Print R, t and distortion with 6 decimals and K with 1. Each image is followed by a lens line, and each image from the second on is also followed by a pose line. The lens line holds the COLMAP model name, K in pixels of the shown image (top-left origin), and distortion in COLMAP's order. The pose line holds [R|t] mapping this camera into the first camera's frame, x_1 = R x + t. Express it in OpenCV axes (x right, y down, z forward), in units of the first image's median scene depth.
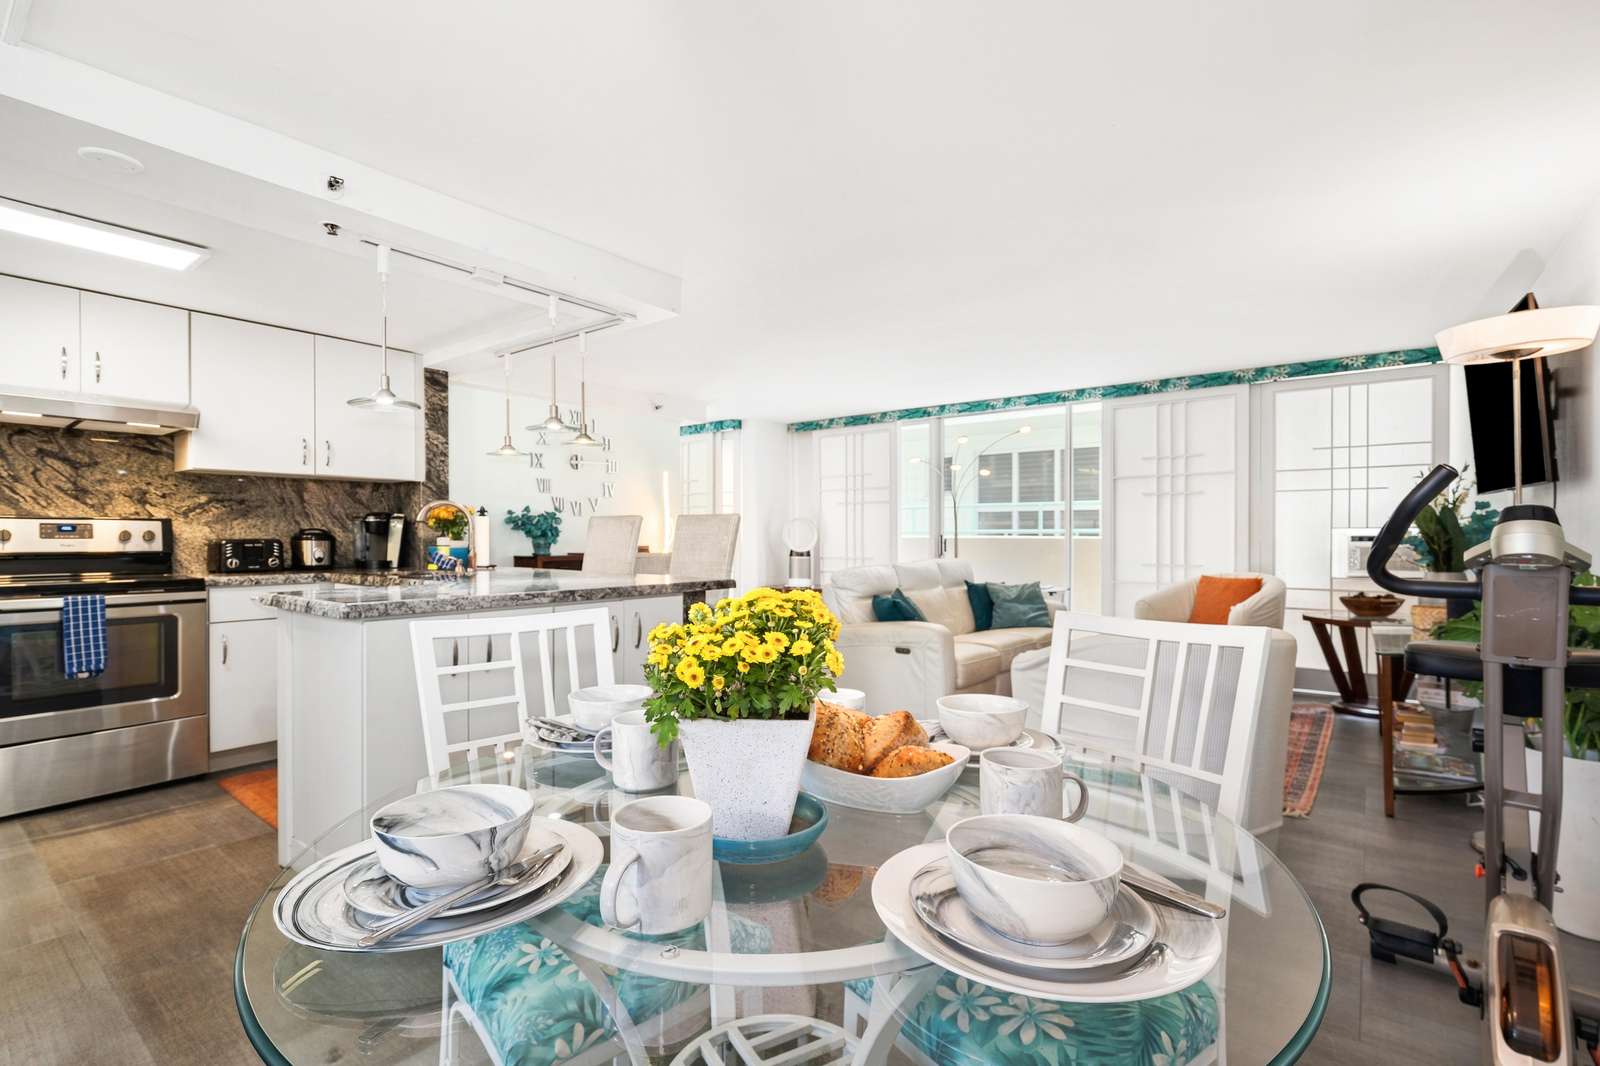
lens RADIAL K [[748.0, 0, 798.3], [0, 748.0, 540.3], [0, 0, 1]] dist [-0.001134, -0.000194]
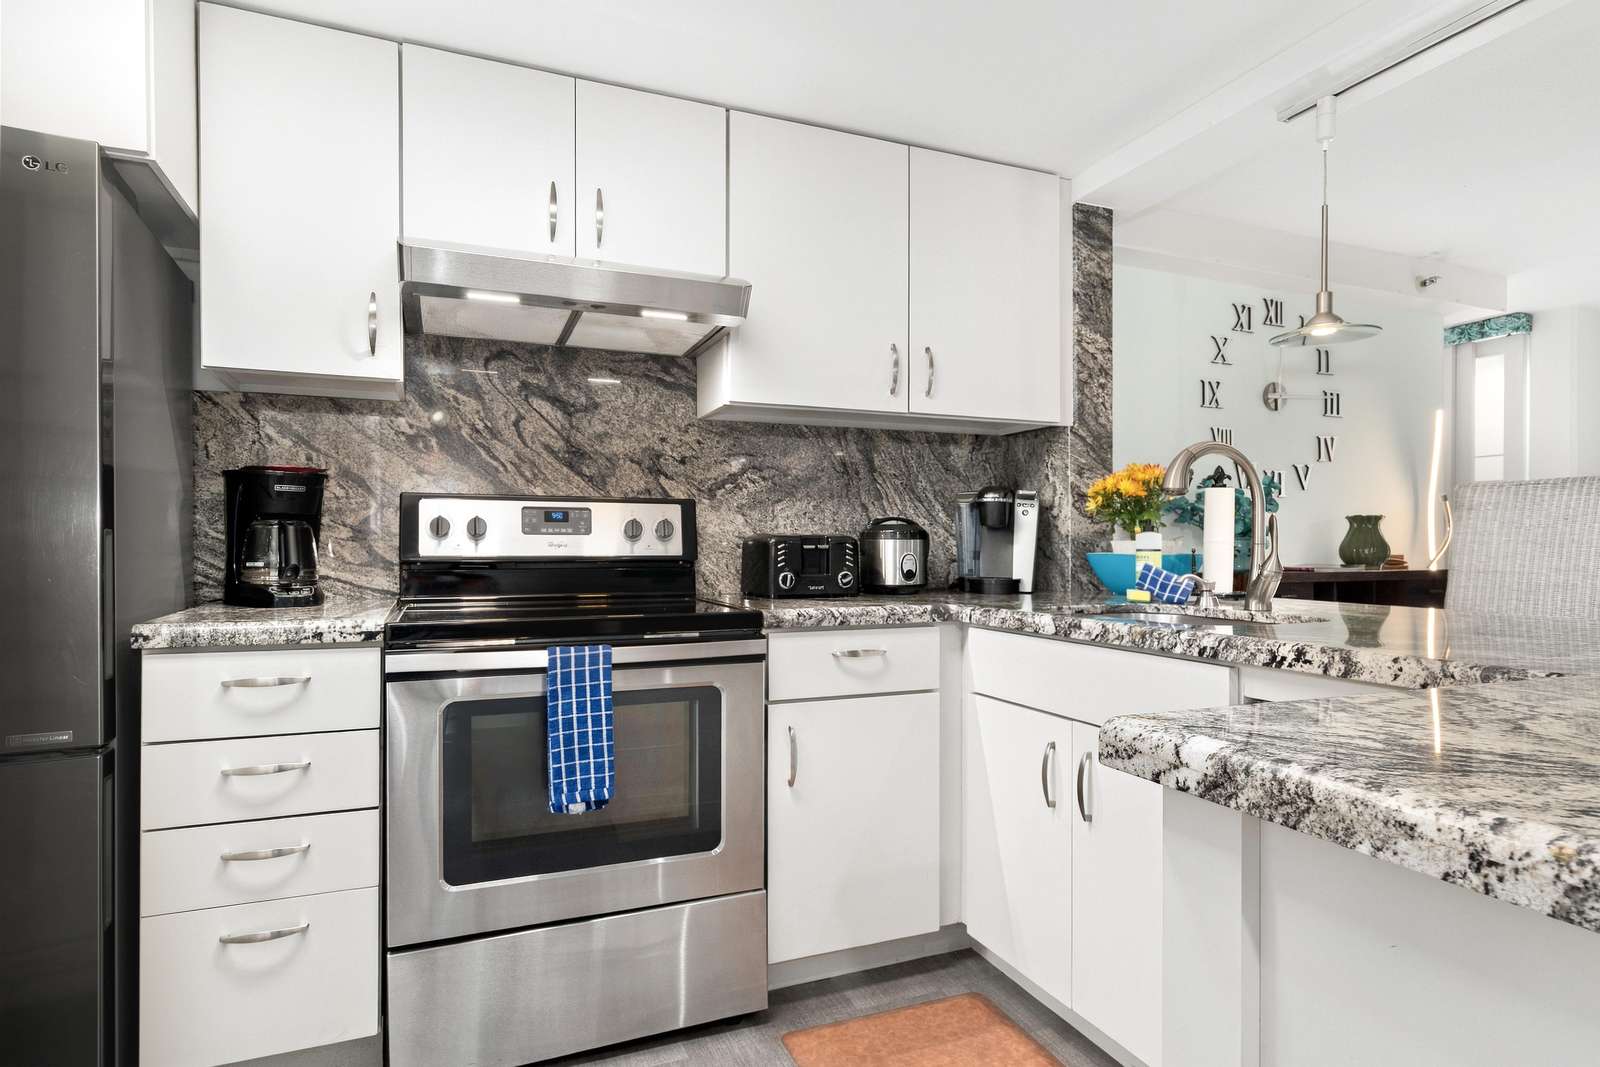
lens RADIAL K [[855.4, 0, 796.7], [0, 855.4, 552.5], [0, 0, 1]] dist [0.002188, 0.000006]
pose [[0.871135, 0.005825, -0.491009, -0.418051], [-0.004196, 0.999981, 0.004418, 0.007542], [0.491026, -0.001788, 0.871143, 0.436729]]
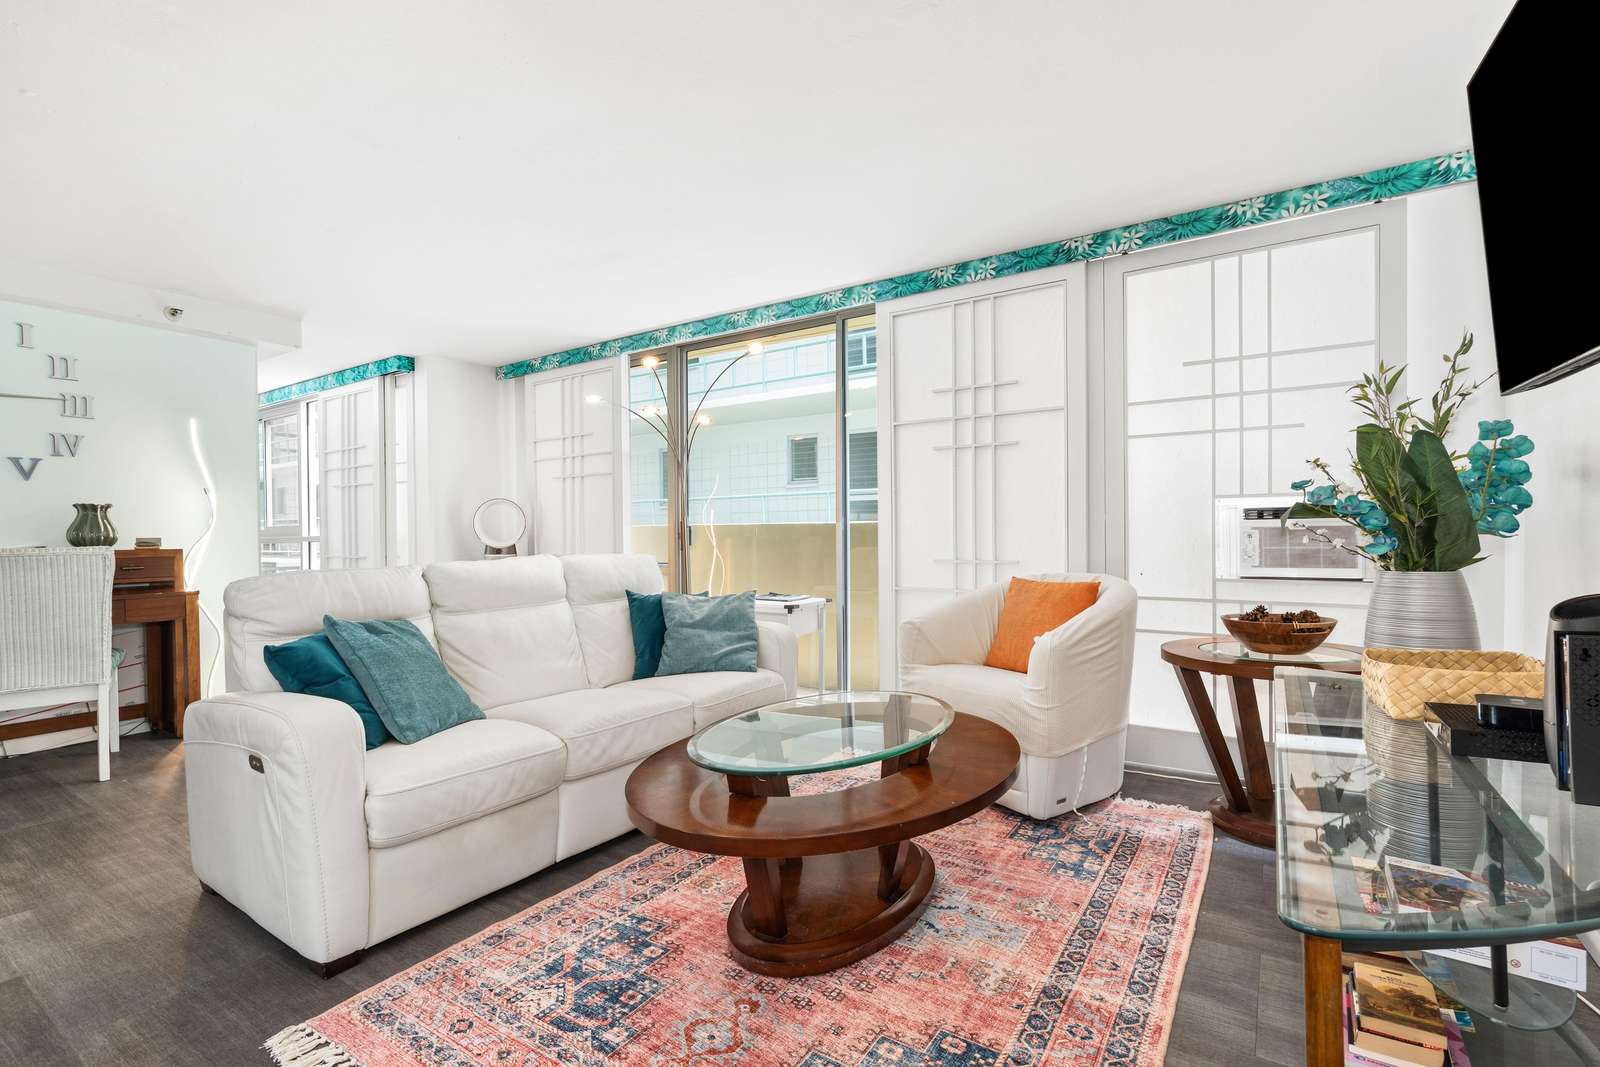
lens RADIAL K [[735.9, 0, 802.3], [0, 735.9, 542.6], [0, 0, 1]] dist [-0.003405, -0.000280]
pose [[0.996012, -0.007375, 0.088910, 0.412212], [0.007281, 0.999973, 0.001374, 0.021390], [-0.088918, -0.000722, 0.996039, 0.548831]]
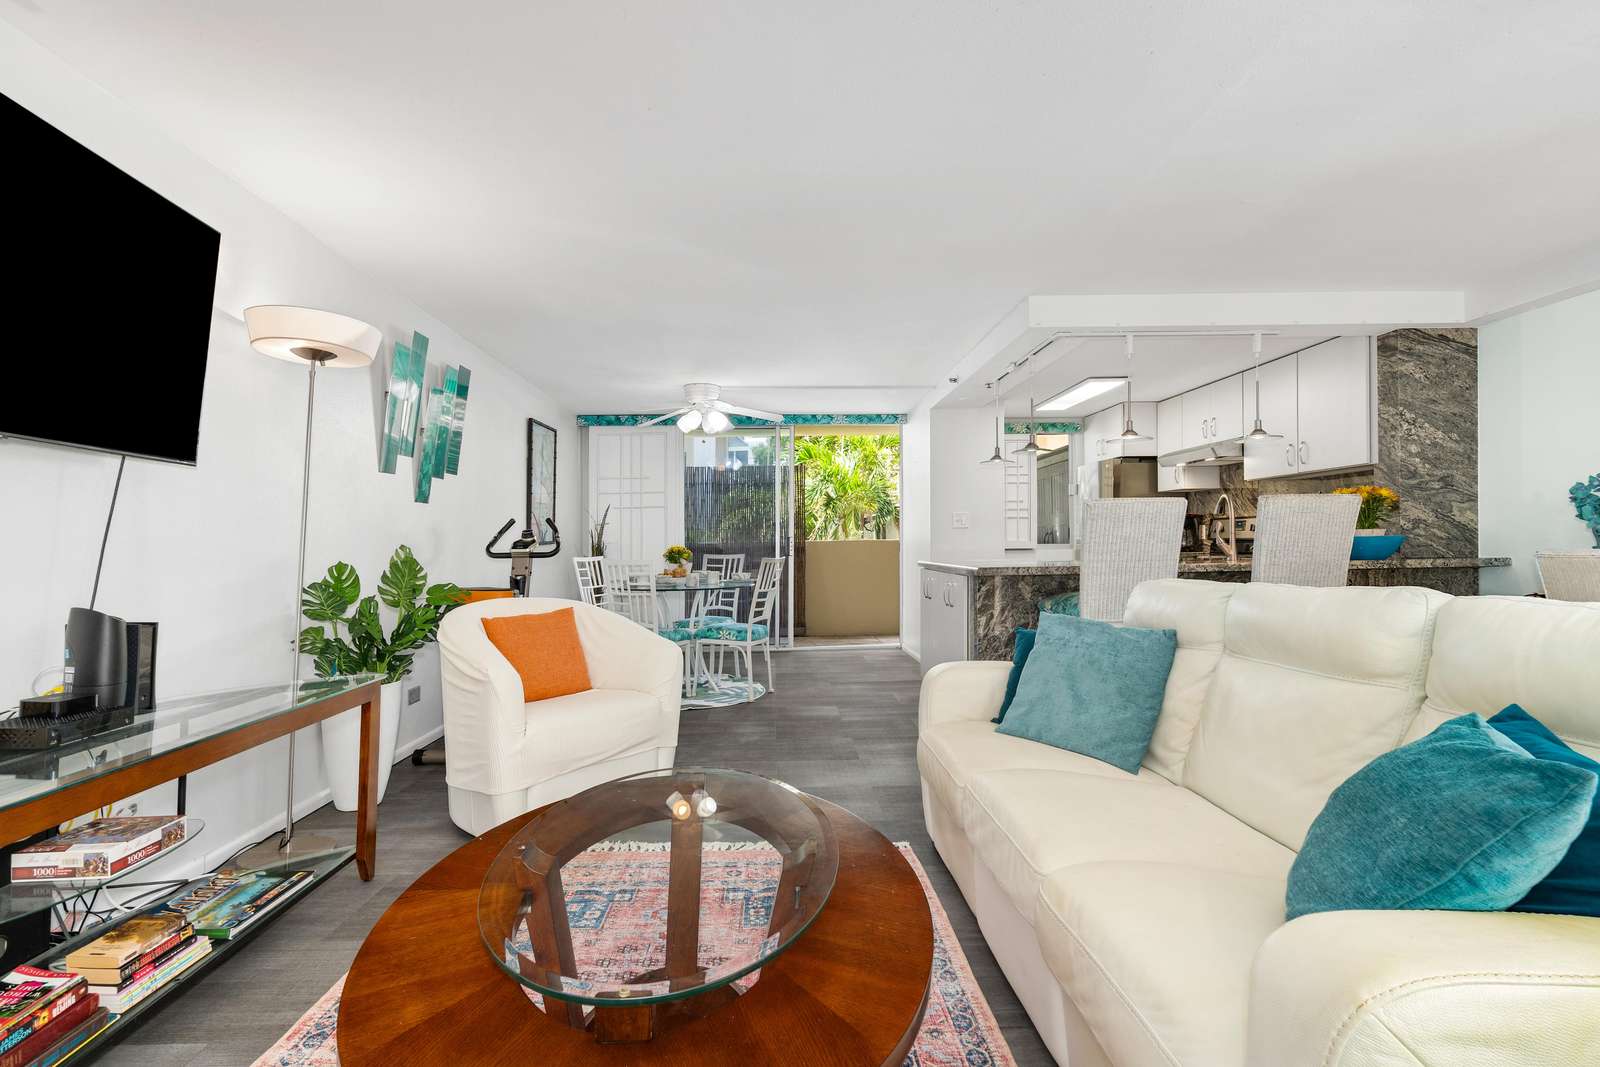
lens RADIAL K [[757.1, 0, 792.0], [0, 757.1, 542.7], [0, 0, 1]] dist [0.001391, 0.000341]
pose [[-0.764195, 0.009901, -0.644909, 0.689339], [0.013370, 0.999910, -0.000492, 0.009505], [0.644847, -0.008999, -0.764259, 1.367949]]
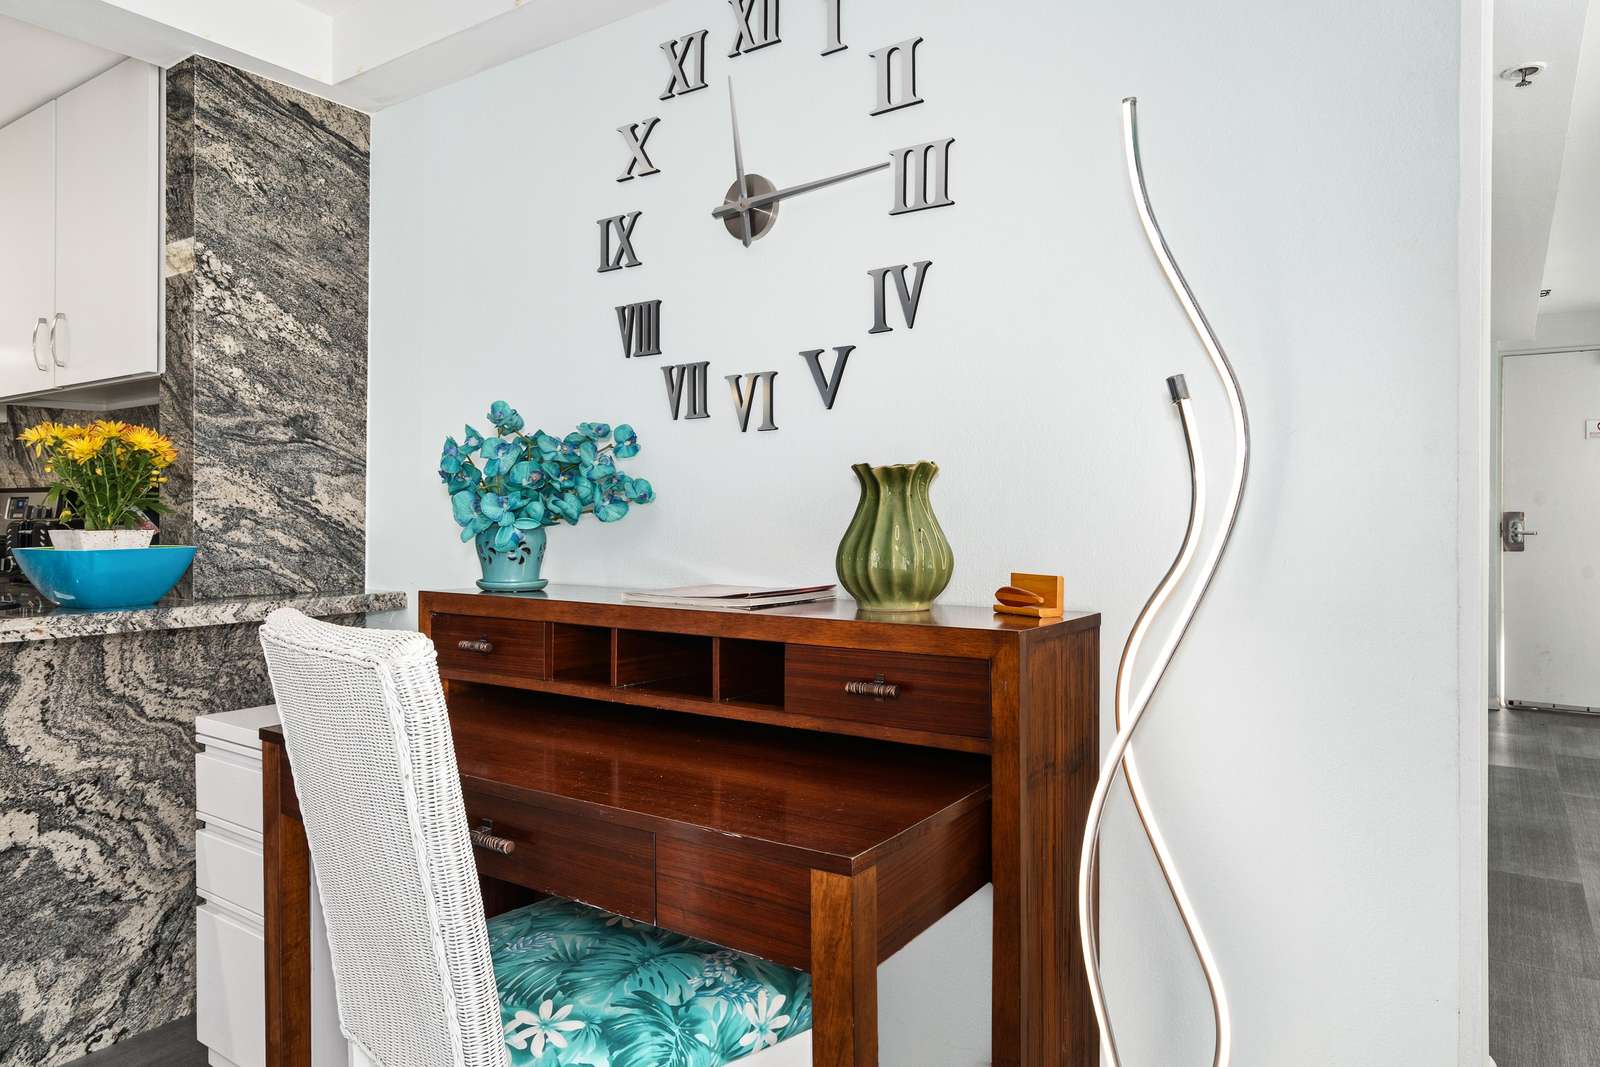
lens RADIAL K [[992.9, 0, 800.0], [0, 992.9, 533.5], [0, 0, 1]] dist [-0.001637, 0.000566]
pose [[0.074138, 0.020087, -0.997046, 0.030315], [-0.006979, 0.999783, 0.019623, -0.009277], [0.997224, 0.005504, 0.074262, 1.416042]]
